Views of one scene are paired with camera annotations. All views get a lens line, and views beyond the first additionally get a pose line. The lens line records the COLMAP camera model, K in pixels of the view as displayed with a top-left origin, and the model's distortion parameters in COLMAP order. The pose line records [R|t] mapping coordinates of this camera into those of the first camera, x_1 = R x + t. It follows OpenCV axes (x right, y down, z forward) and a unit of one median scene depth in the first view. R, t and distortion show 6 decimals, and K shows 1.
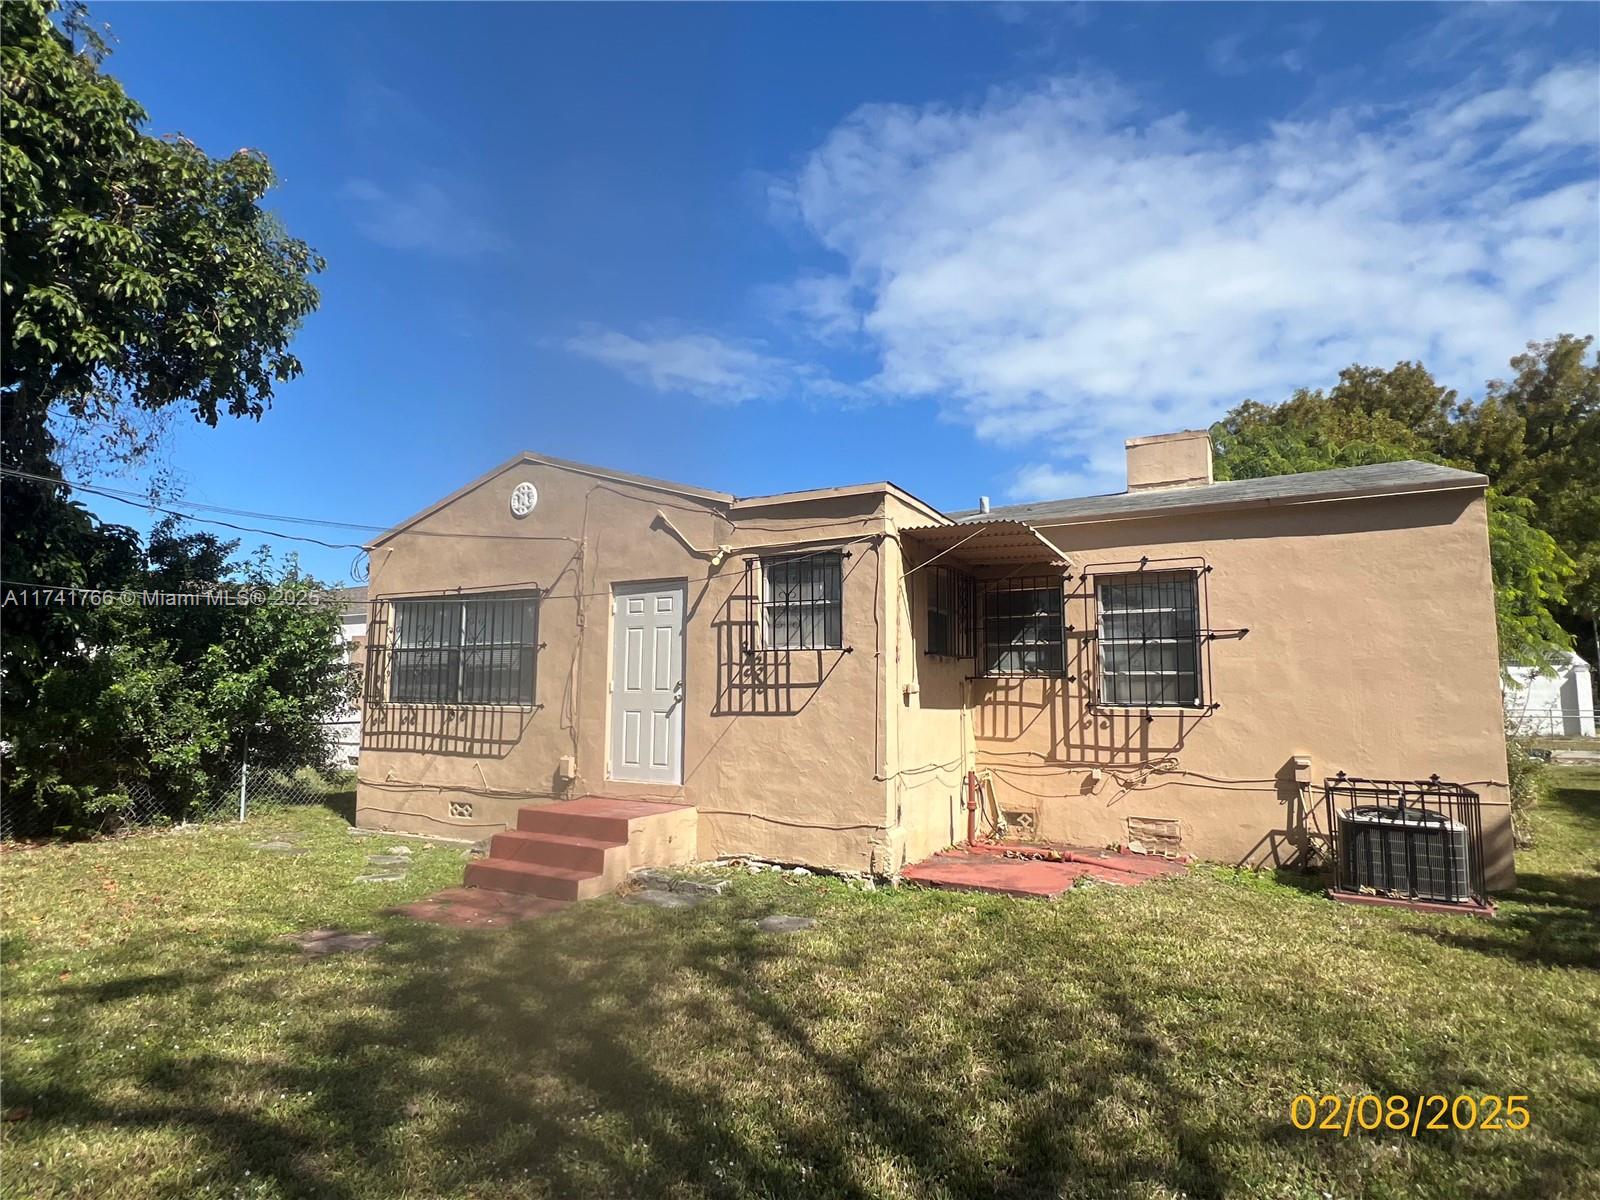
lens RADIAL K [[849.5, 0, 801.5], [0, 849.5, 598.9], [0, 0, 1]] dist [0.001119, 0.000625]
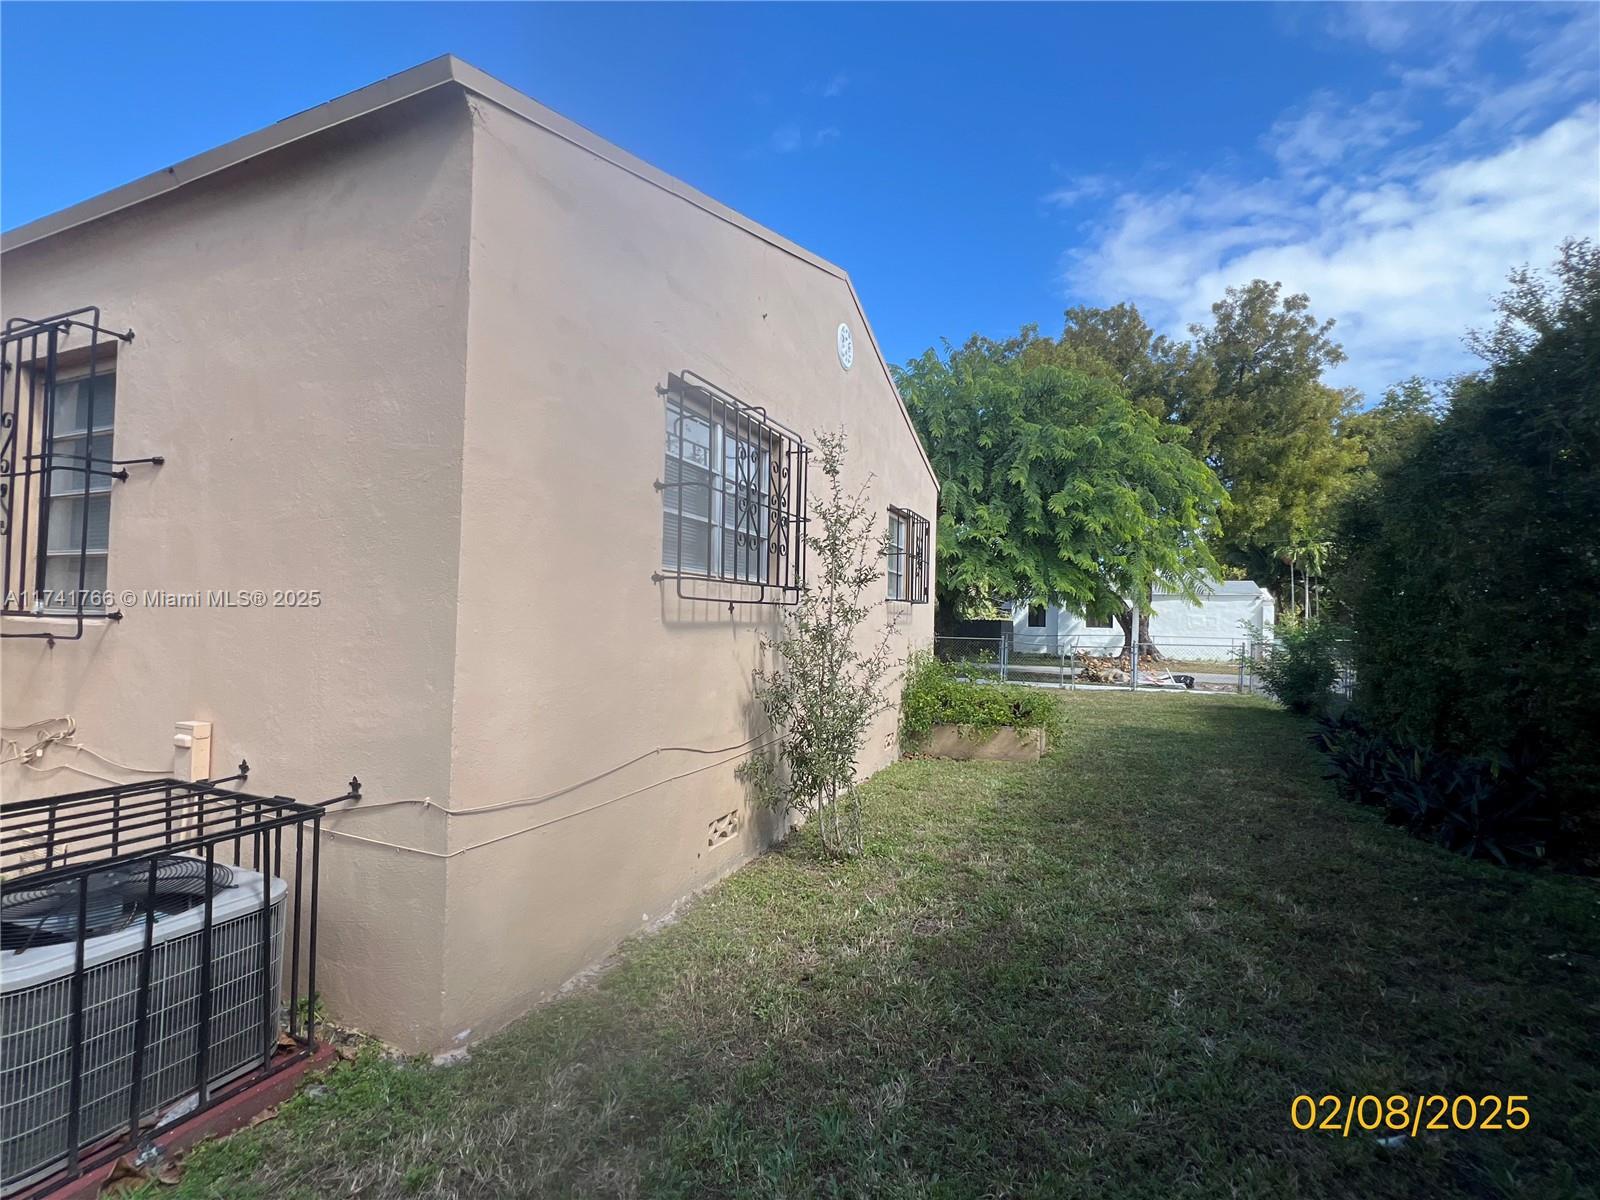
lens RADIAL K [[709.6, 0, 803.4], [0, 709.6, 597.5], [0, 0, 1]] dist [0.000811, 0.000136]
pose [[0.993369, 0.022733, 0.112703, 0.255607], [-0.032131, 0.996091, 0.082283, 0.020847], [-0.110392, -0.085359, 0.990216, 0.169445]]
